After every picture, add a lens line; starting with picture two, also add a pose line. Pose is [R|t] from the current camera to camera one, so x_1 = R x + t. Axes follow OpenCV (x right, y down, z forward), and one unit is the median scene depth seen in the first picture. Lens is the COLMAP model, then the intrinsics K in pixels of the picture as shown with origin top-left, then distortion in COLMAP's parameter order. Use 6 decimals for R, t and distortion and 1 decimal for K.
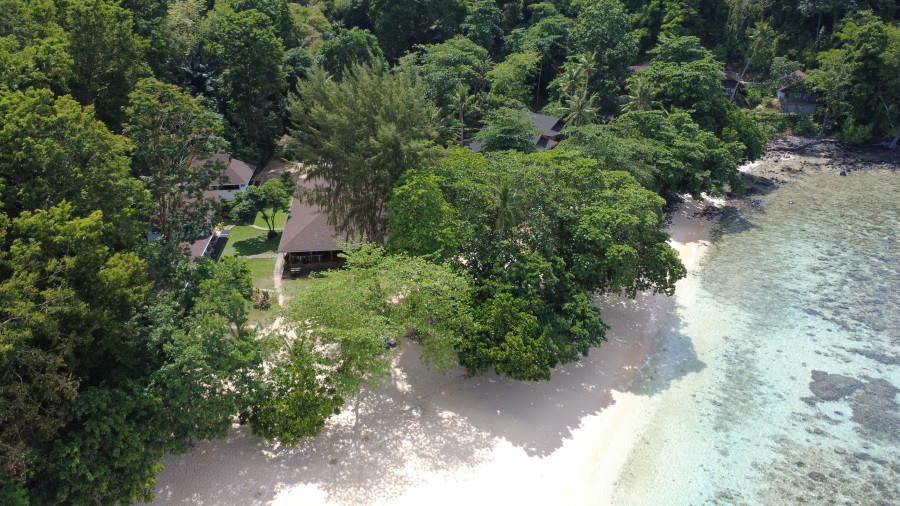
lens RADIAL K [[748.9, 0, 425.9], [0, 748.9, 253.9], [0, 0, 1]] dist [-0.000045, -0.006882]
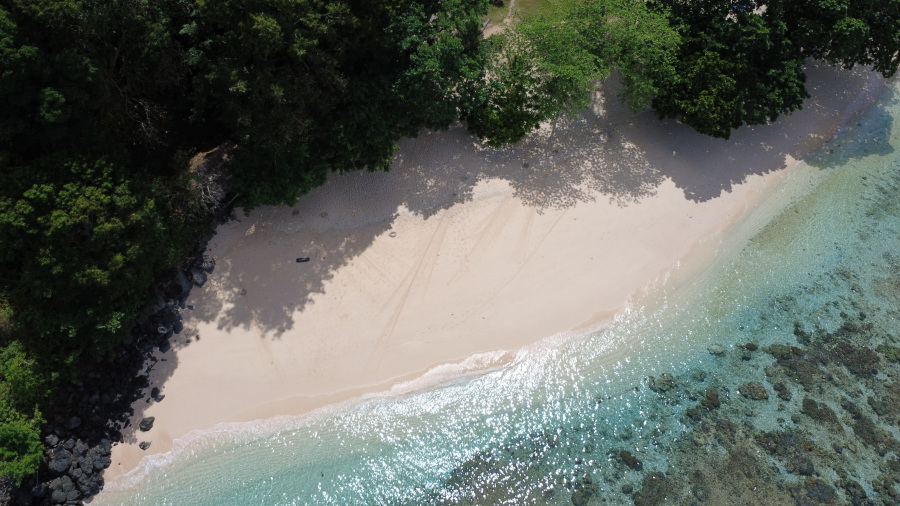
lens RADIAL K [[710.8, 0, 433.2], [0, 710.8, 253.3], [0, 0, 1]] dist [0.000668, -0.005764]
pose [[0.942591, 0.265108, -0.203076, 0.010567], [-0.133802, 0.856973, 0.497689, -0.158440], [0.305972, -0.441945, 0.843247, -0.109446]]
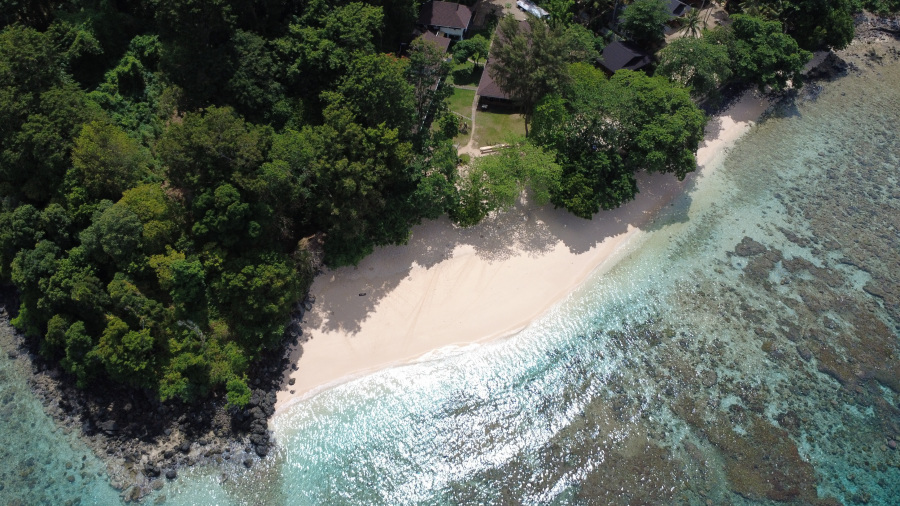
lens RADIAL K [[710.8, 0, 433.2], [0, 710.8, 253.3], [0, 0, 1]] dist [0.000668, -0.005764]
pose [[0.954992, 0.230806, -0.186330, 0.137481], [-0.115433, 0.867802, 0.483316, -0.651522], [0.273250, -0.440054, 0.855387, -0.833786]]
